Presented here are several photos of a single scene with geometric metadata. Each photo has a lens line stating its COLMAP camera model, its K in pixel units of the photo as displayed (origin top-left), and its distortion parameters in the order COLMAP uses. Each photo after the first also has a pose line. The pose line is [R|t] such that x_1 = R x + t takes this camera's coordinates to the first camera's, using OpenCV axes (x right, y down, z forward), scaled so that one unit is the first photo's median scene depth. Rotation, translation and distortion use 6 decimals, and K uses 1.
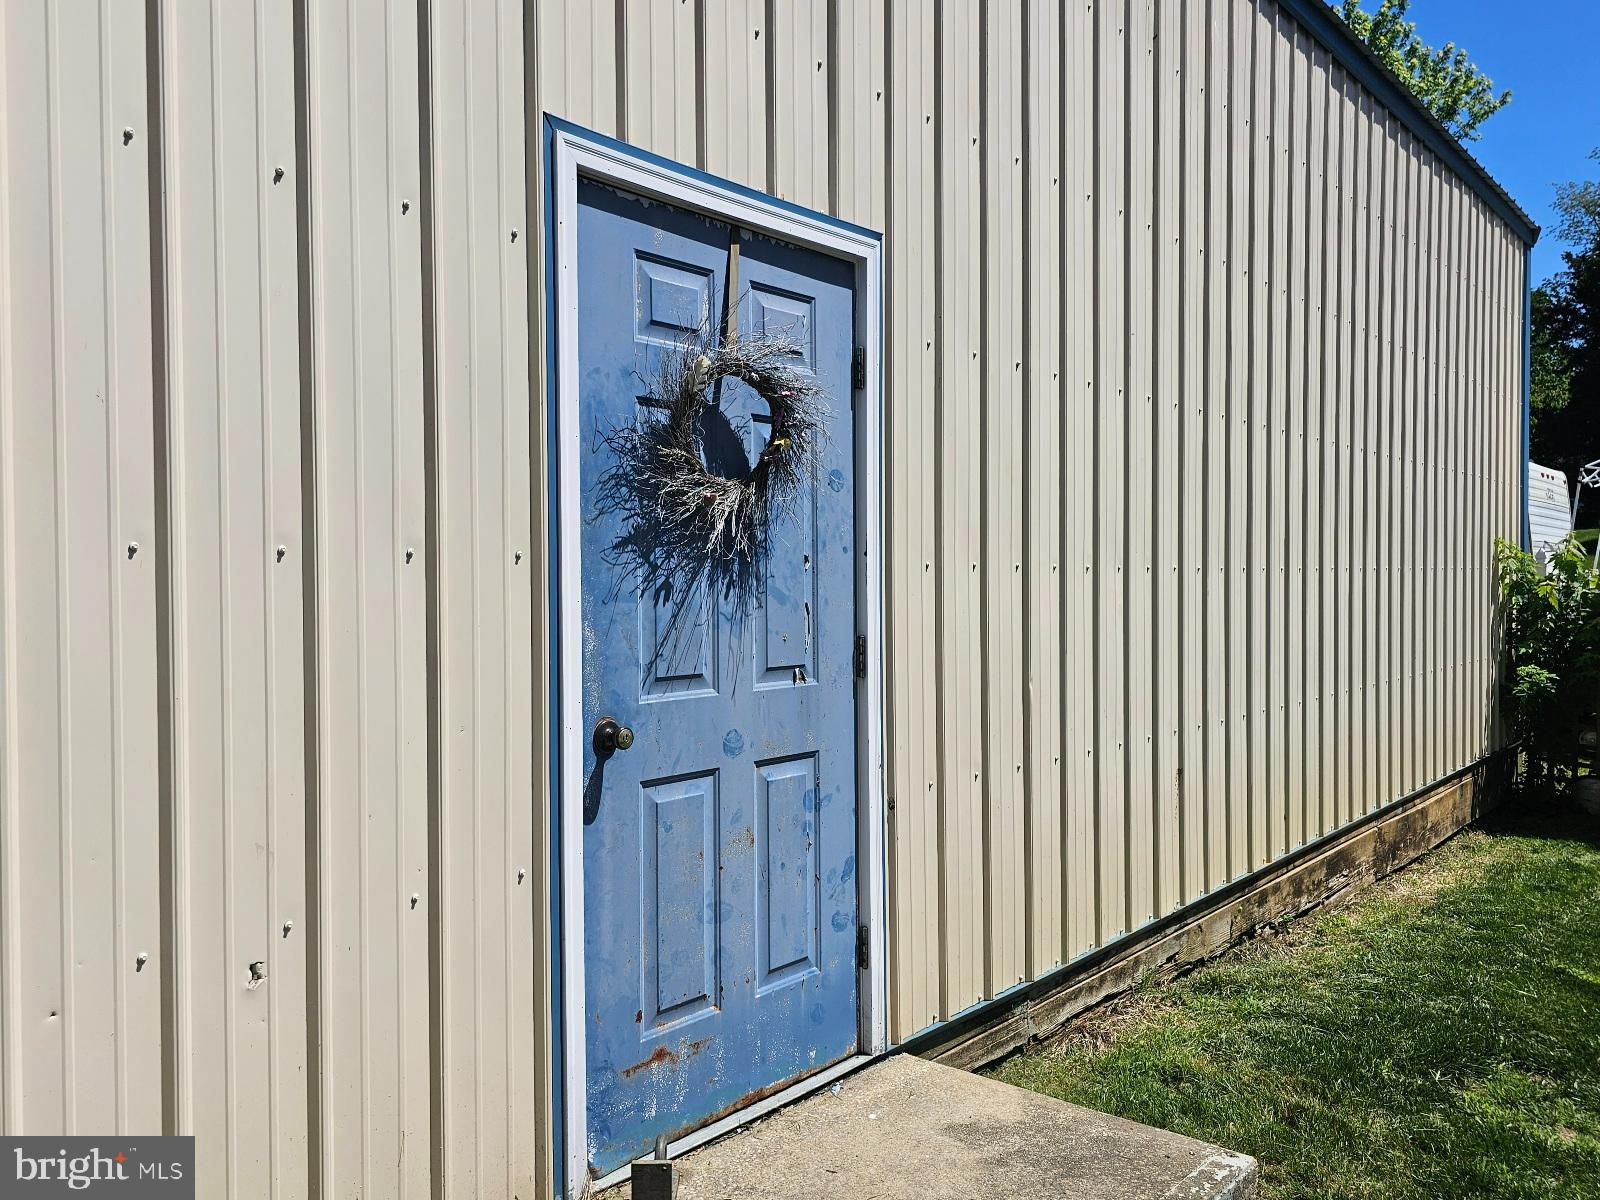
lens RADIAL K [[1085.0, 0, 803.5], [0, 1085.0, 617.3], [0, 0, 1]] dist [0.056385, -0.043084]
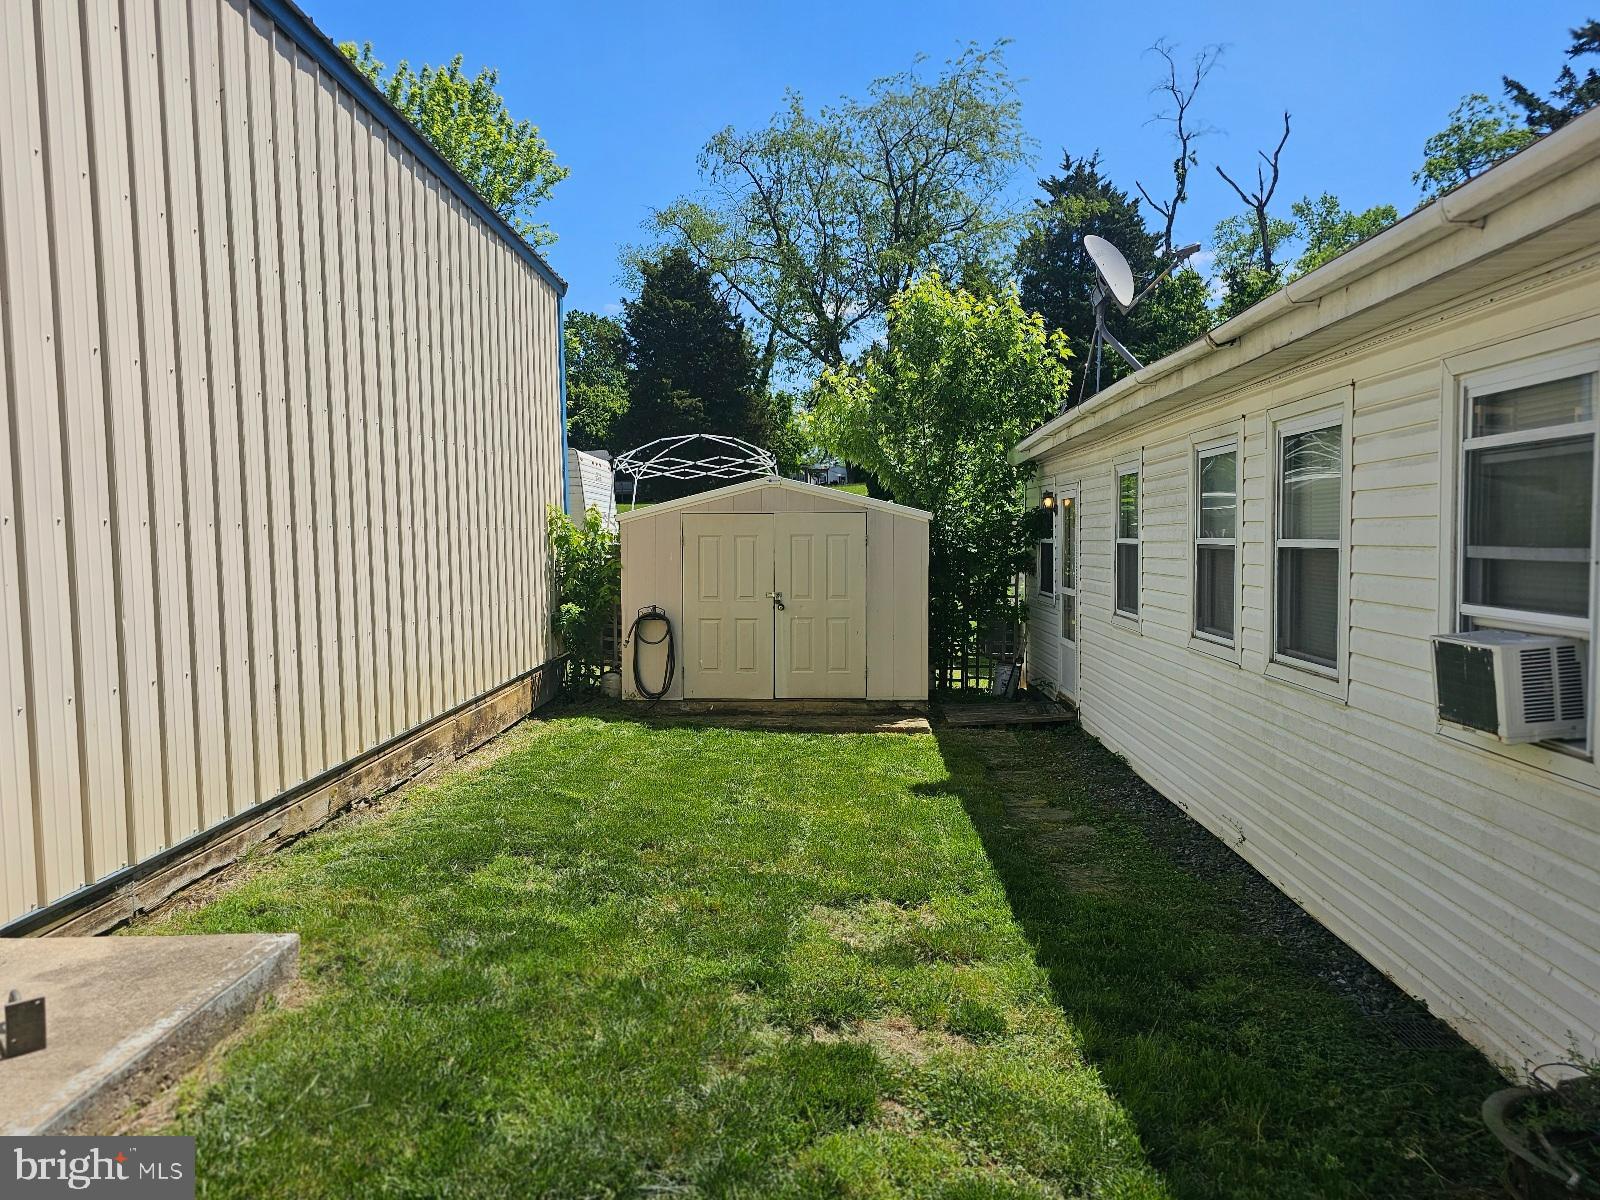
lens RADIAL K [[1010.7, 0, 722.8], [0, 1010.7, 594.2], [0, 0, 1]] dist [0.043992, -0.038373]
pose [[0.785886, -0.046533, 0.616618, 0.032674], [0.038594, 0.998912, 0.026193, 0.026341], [-0.617166, 0.003213, 0.786826, -0.258435]]
